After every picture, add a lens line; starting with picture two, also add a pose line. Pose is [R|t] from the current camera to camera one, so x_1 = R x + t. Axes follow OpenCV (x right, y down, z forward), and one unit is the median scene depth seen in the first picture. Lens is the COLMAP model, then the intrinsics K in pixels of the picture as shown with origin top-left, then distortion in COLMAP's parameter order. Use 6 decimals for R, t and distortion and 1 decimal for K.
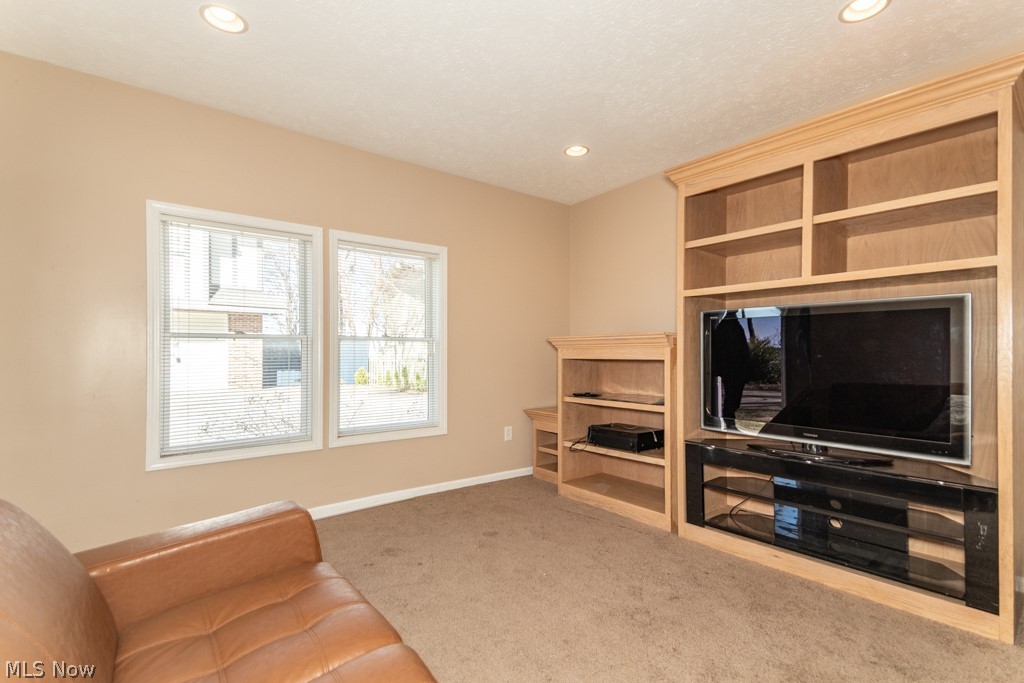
lens RADIAL K [[471.1, 0, 512.0], [0, 471.1, 341.5], [0, 0, 1]] dist [0.000458, -0.000282]
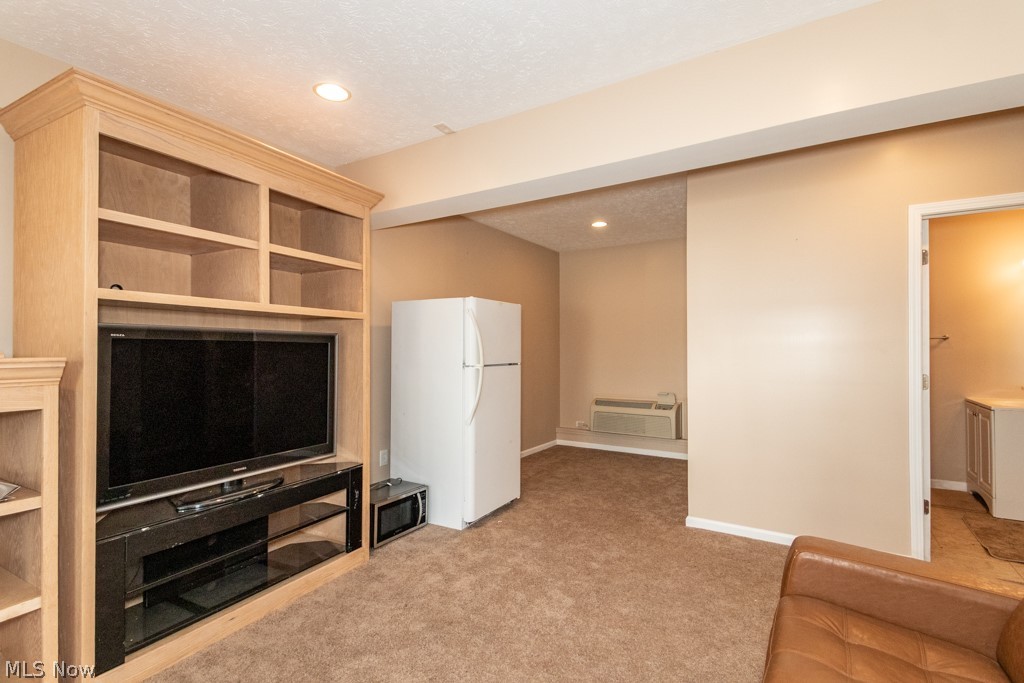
lens RADIAL K [[471.1, 0, 512.0], [0, 471.1, 341.5], [0, 0, 1]] dist [0.000458, -0.000282]
pose [[-0.341371, 0.025282, 0.939588, -0.463734], [-0.001234, 0.999625, -0.027345, -0.033290], [-0.939928, -0.010495, -0.341212, 0.856866]]
